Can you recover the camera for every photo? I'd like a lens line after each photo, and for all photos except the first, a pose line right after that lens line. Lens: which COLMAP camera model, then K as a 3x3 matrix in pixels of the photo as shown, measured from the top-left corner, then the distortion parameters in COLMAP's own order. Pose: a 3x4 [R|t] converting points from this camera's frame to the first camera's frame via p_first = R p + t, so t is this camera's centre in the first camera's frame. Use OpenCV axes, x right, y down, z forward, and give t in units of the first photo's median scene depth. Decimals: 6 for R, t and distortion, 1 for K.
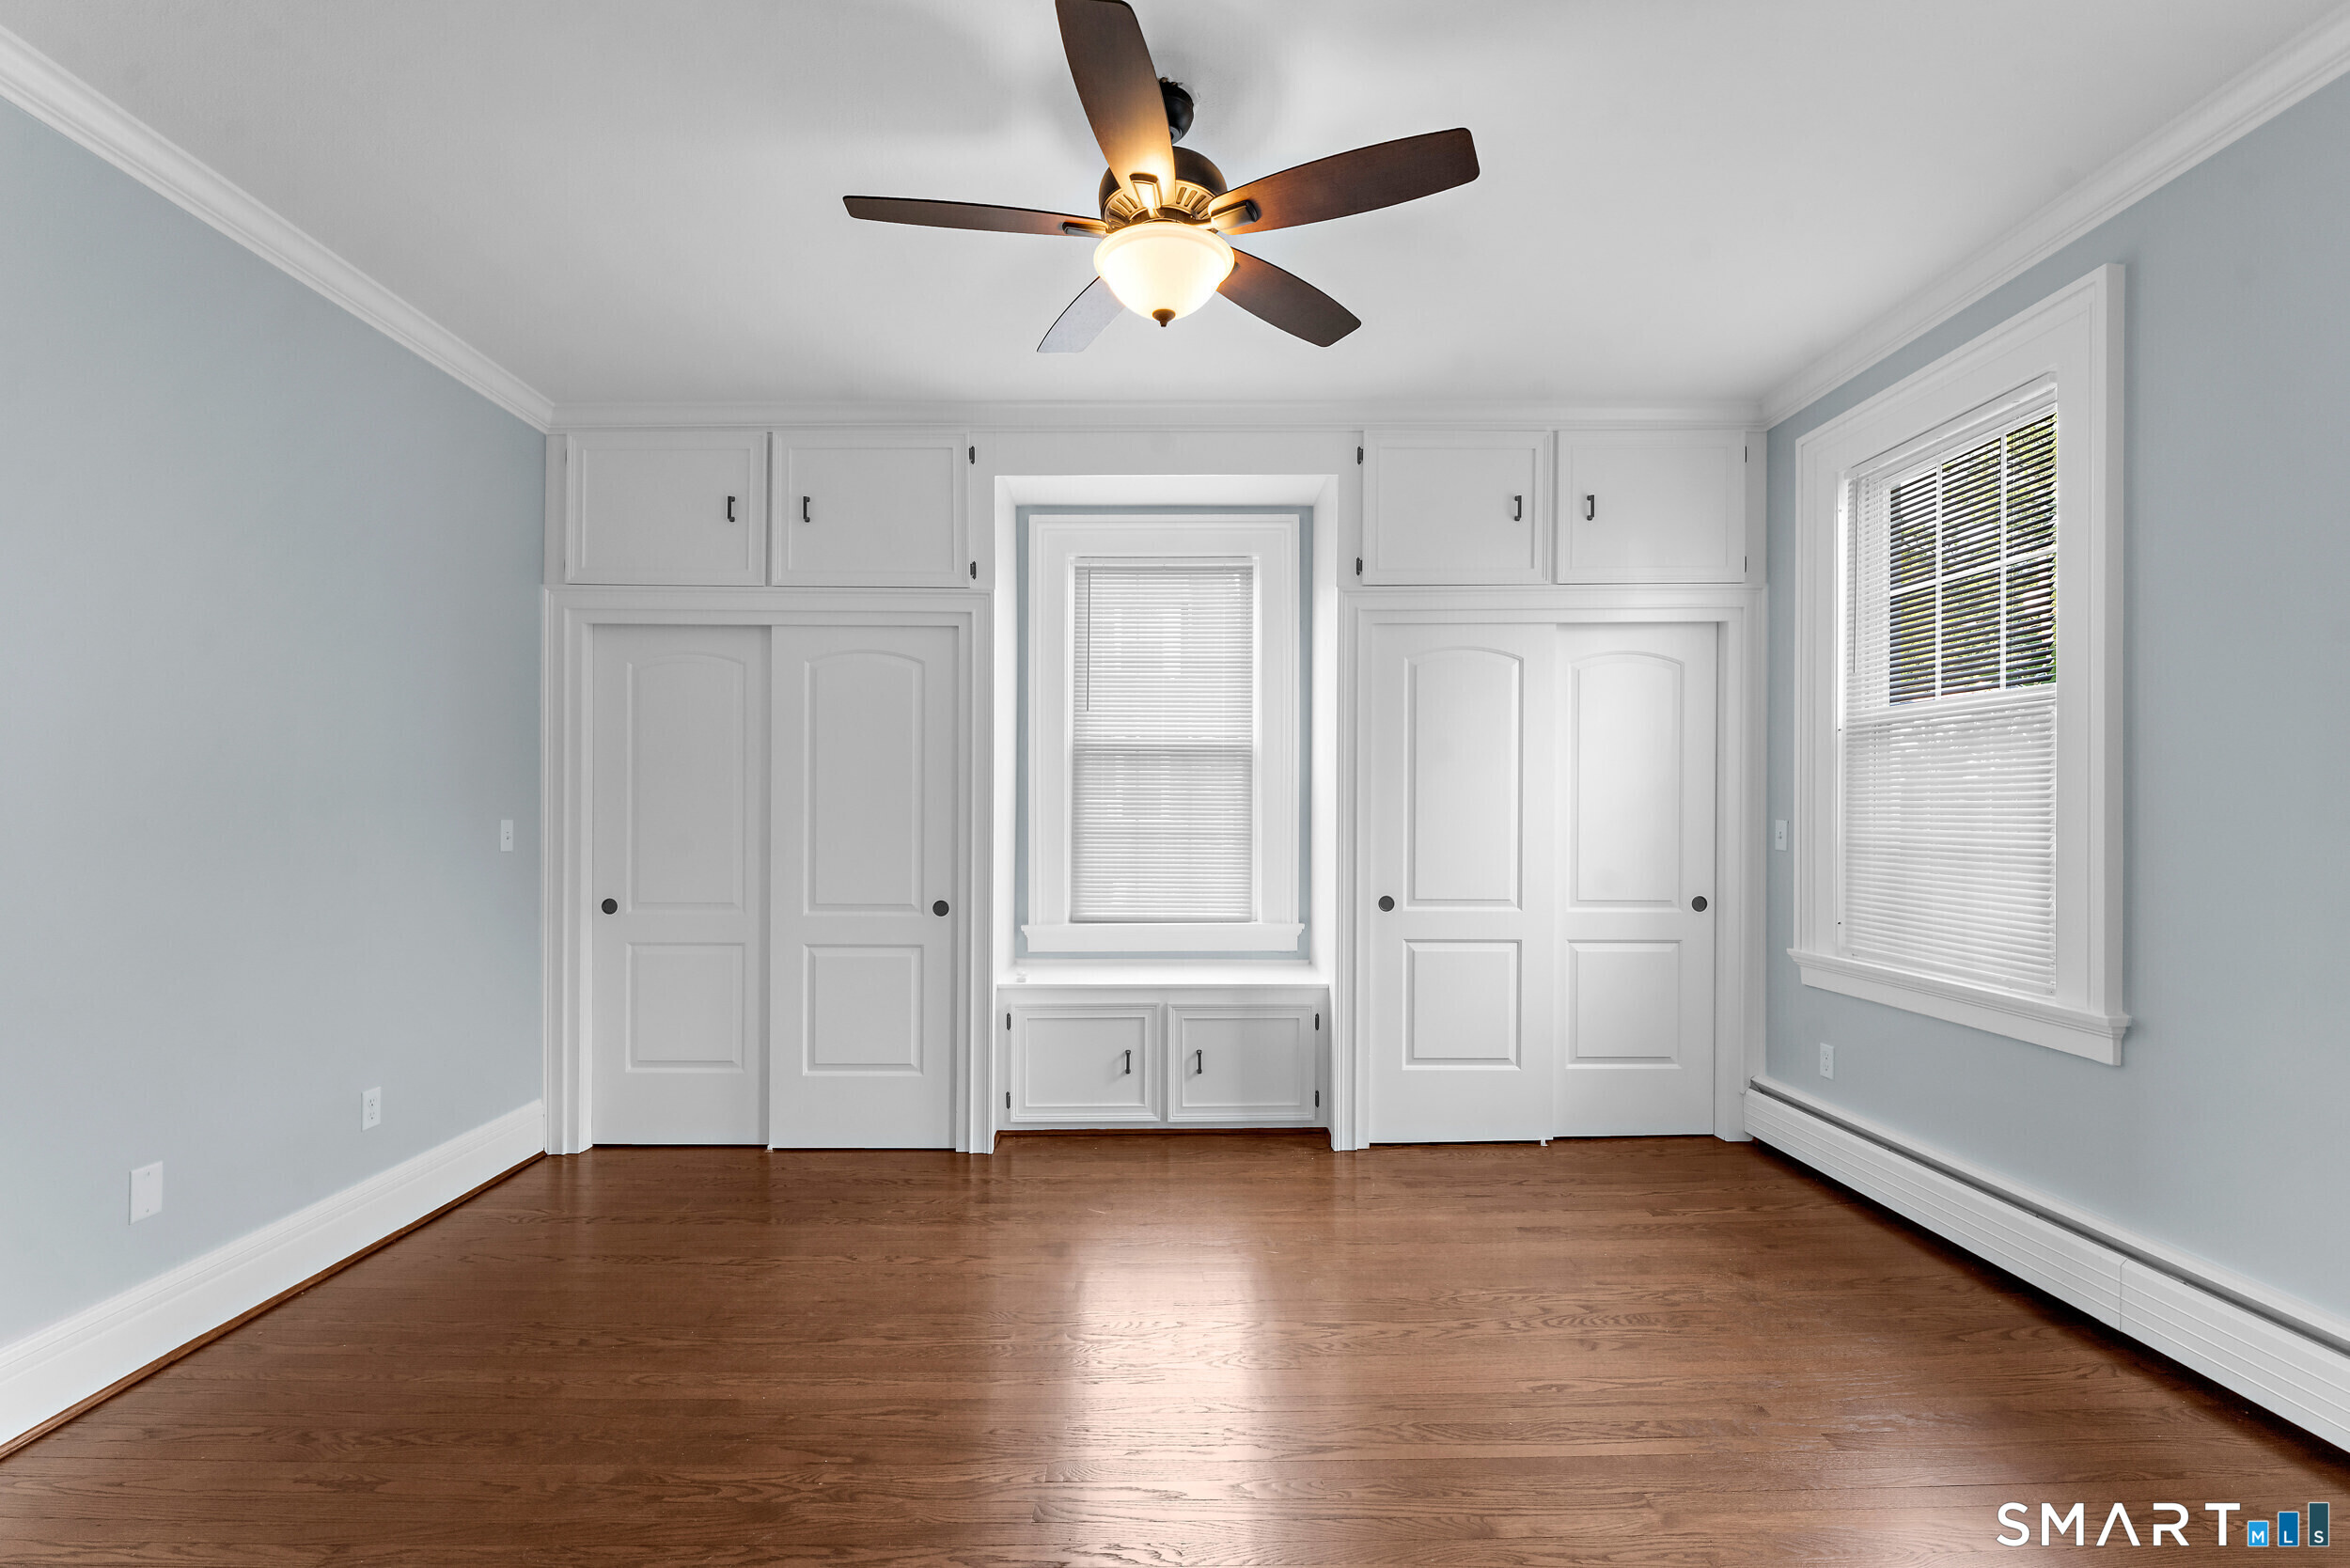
lens RADIAL K [[1043.1, 0, 1172.3], [0, 1043.1, 805.5], [0, 0, 1]] dist [0.001791, -0.000345]
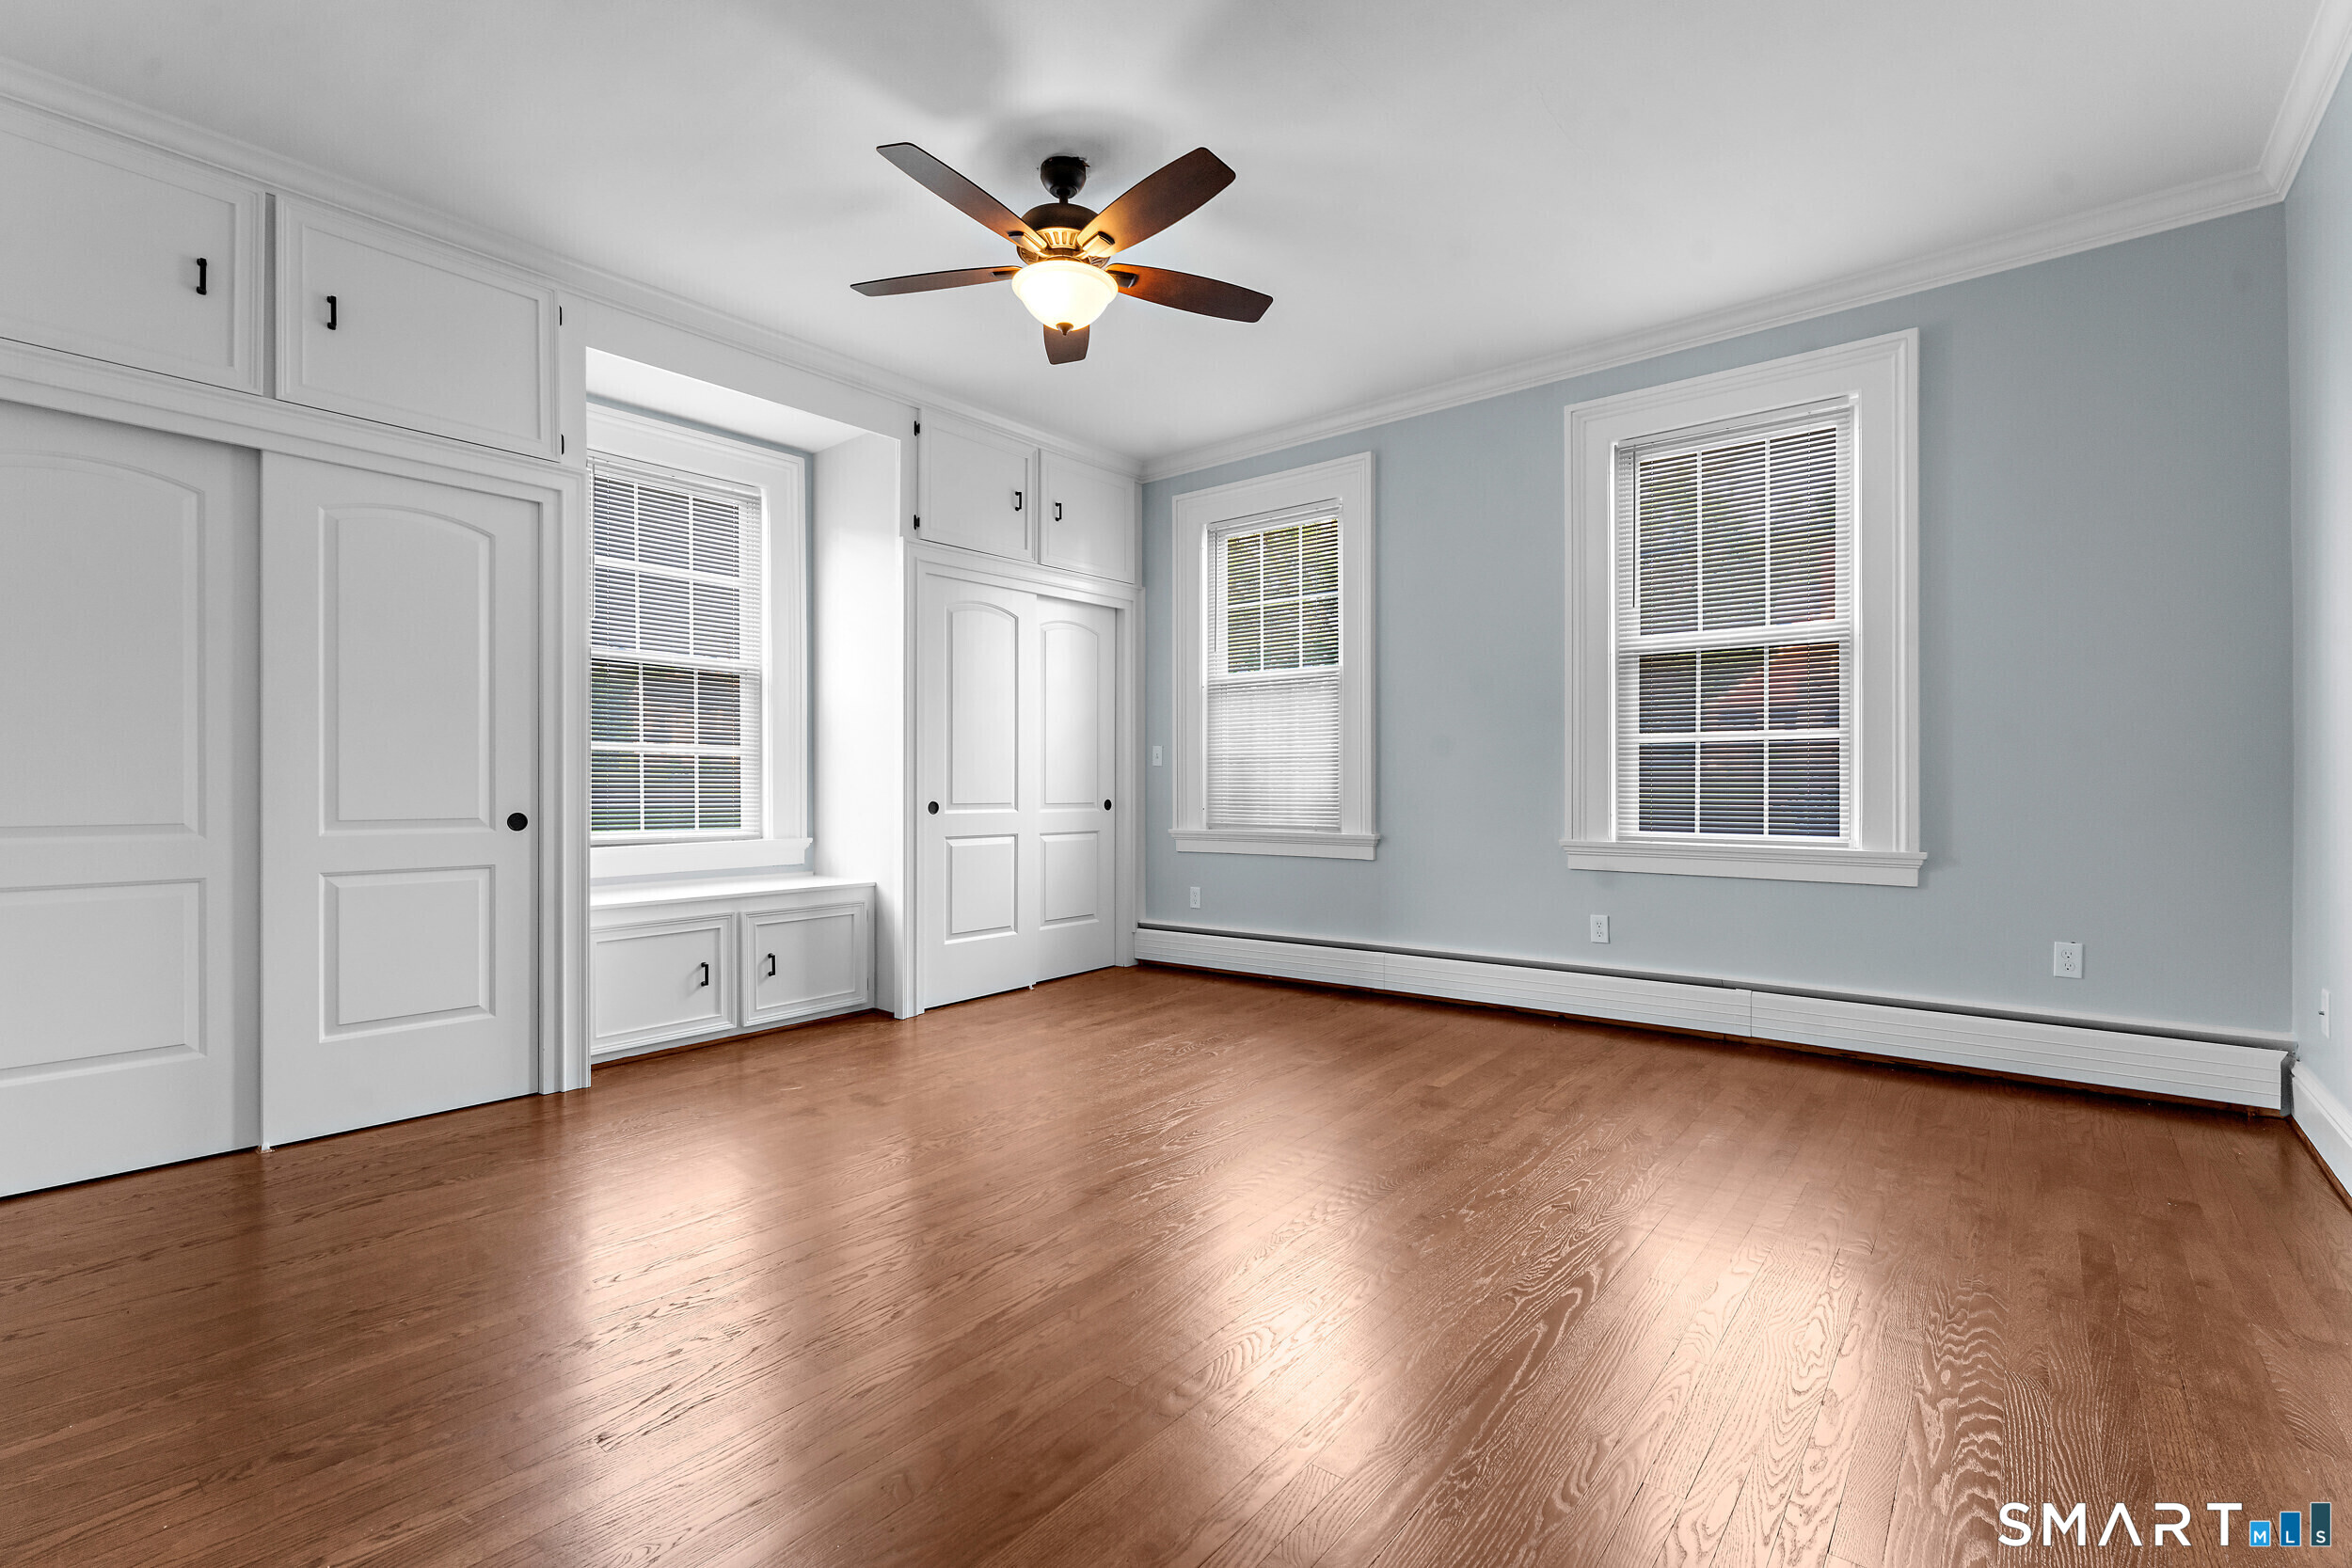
lens RADIAL K [[1042.4, 0, 1176.0], [0, 1042.4, 784.0], [0, 0, 1]] dist [-0.001409, -0.000360]
pose [[0.639641, -0.000282, 0.768673, -0.544384], [0.000241, 1.000000, 0.000167, 0.067507], [-0.768673, 0.000078, 0.639642, 0.018561]]
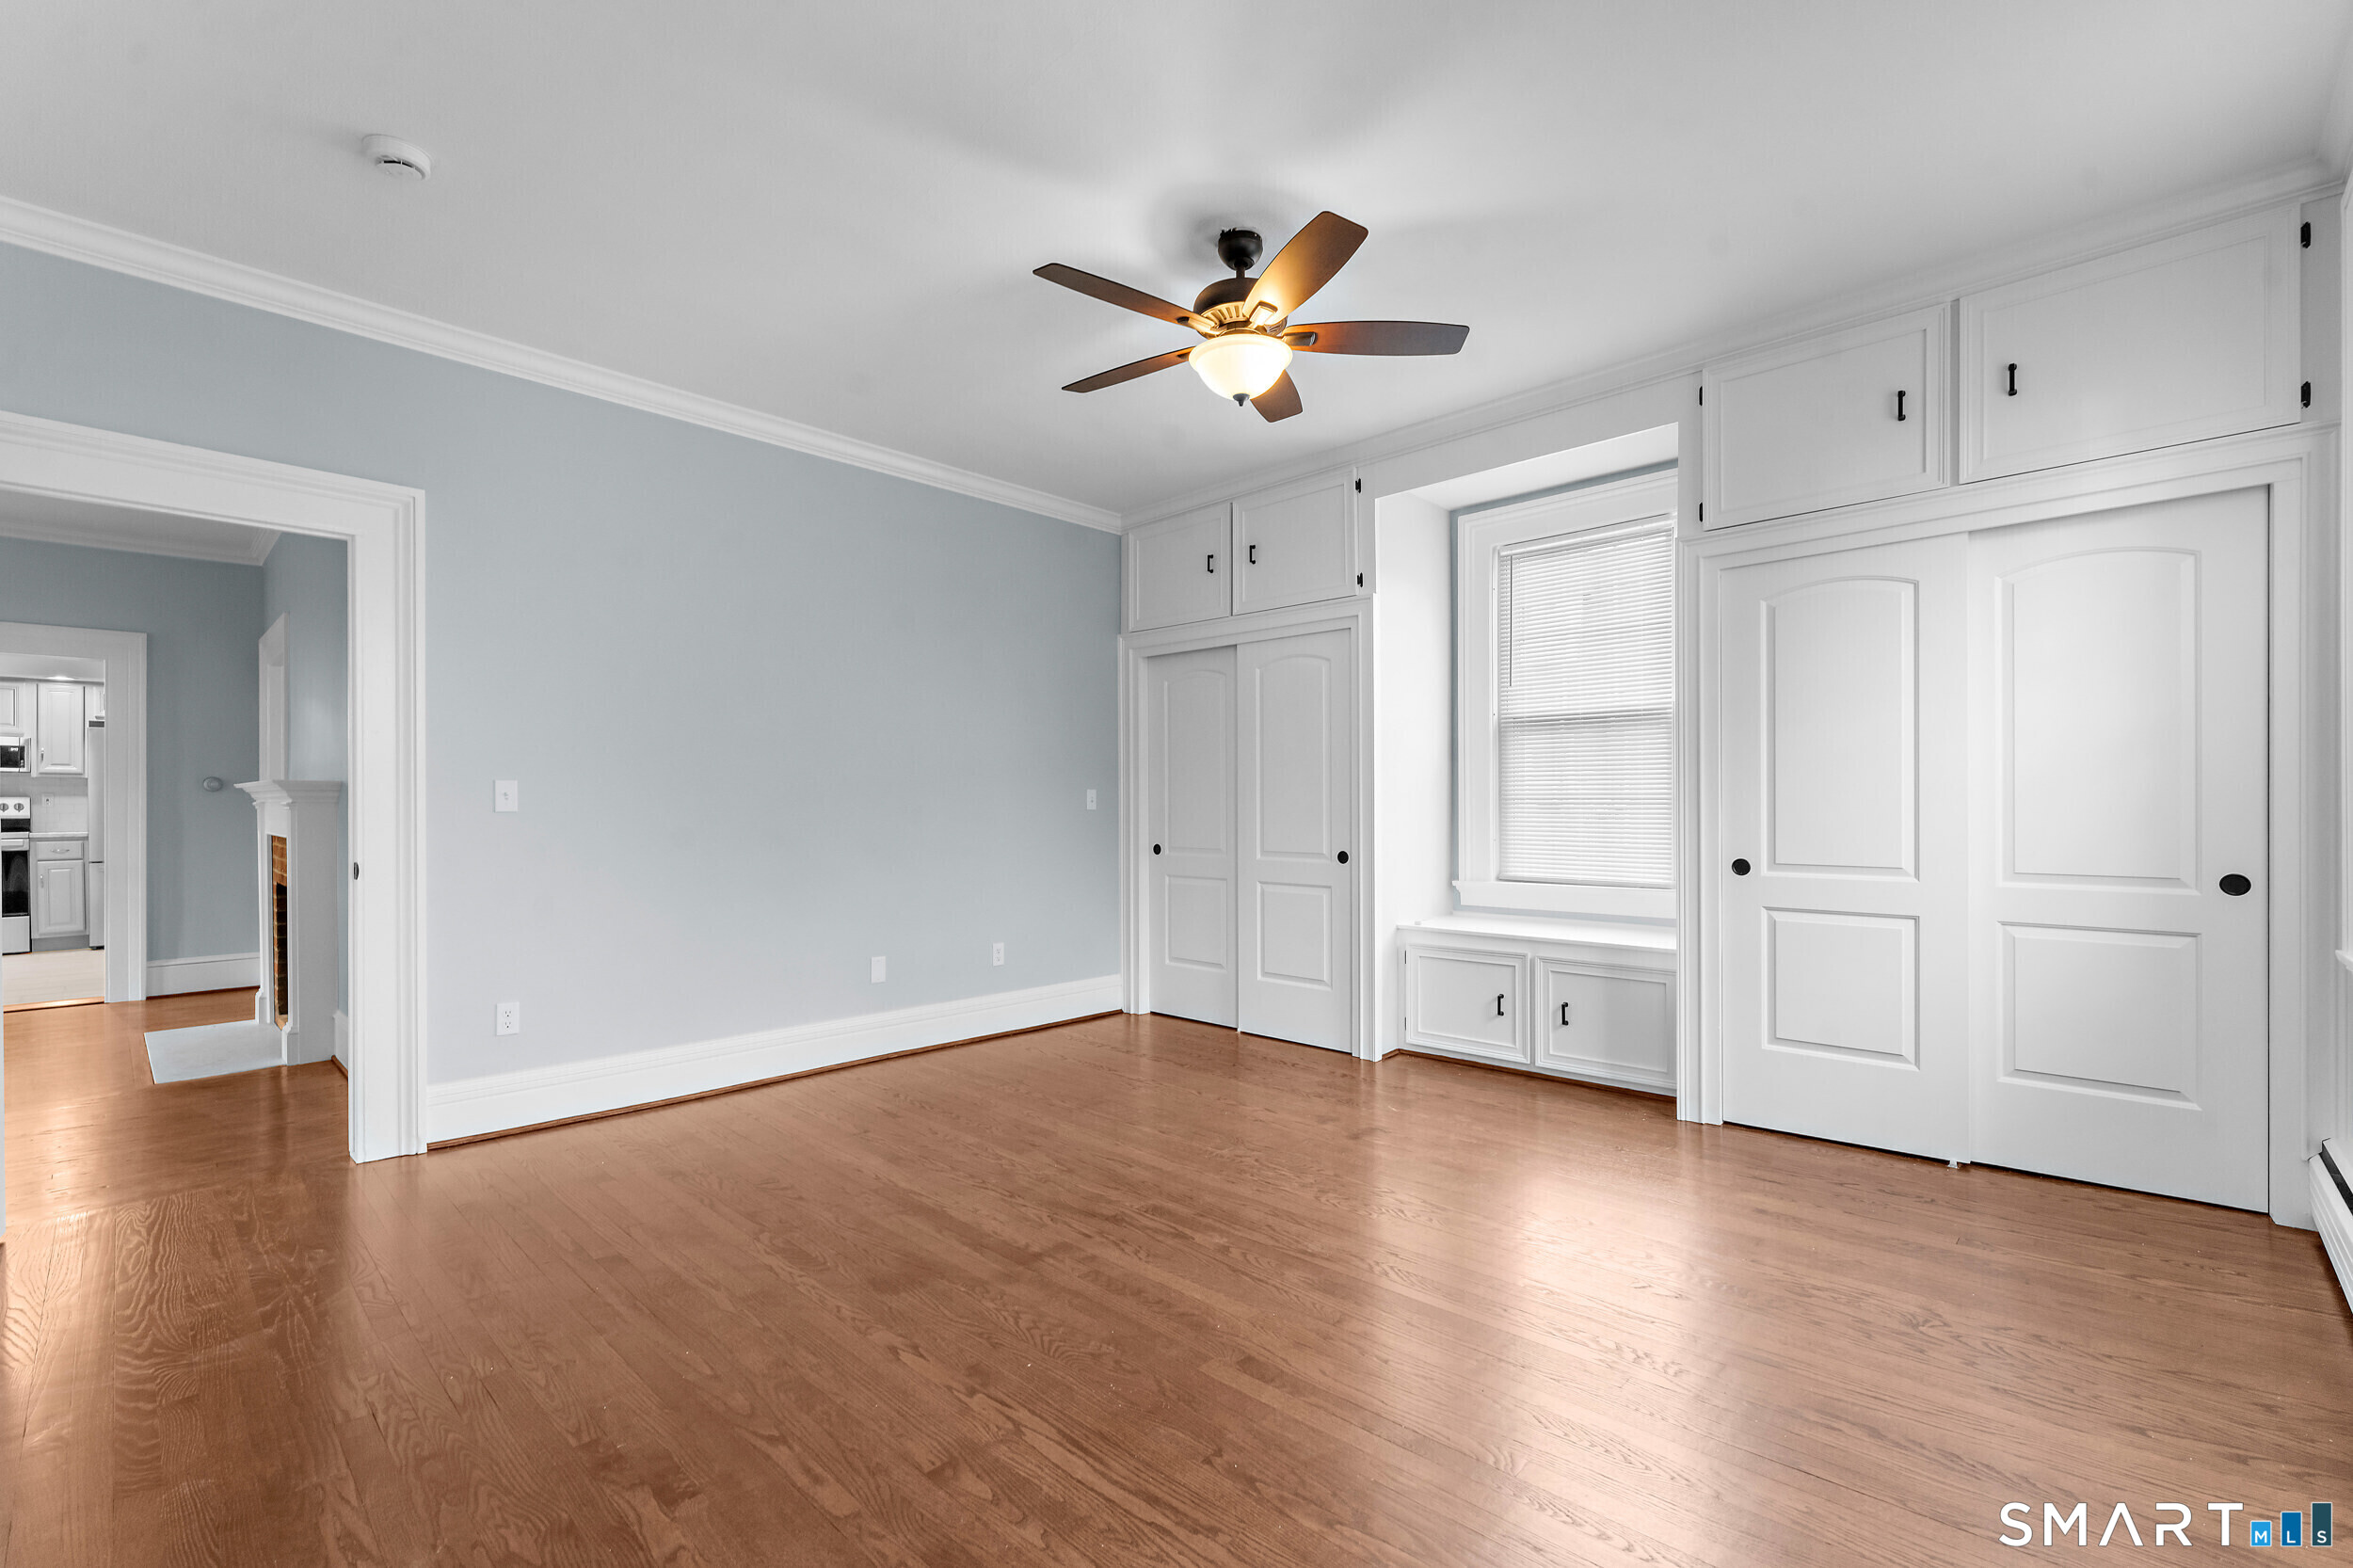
lens RADIAL K [[1027.9, 0, 1175.3], [0, 1027.9, 797.0], [0, 0, 1]] dist [-0.001513, -0.000079]
pose [[0.715053, -0.010285, -0.698994, 0.491910], [0.009606, 0.999942, -0.004886, 0.031526], [0.699004, -0.003221, 0.715111, -0.009261]]
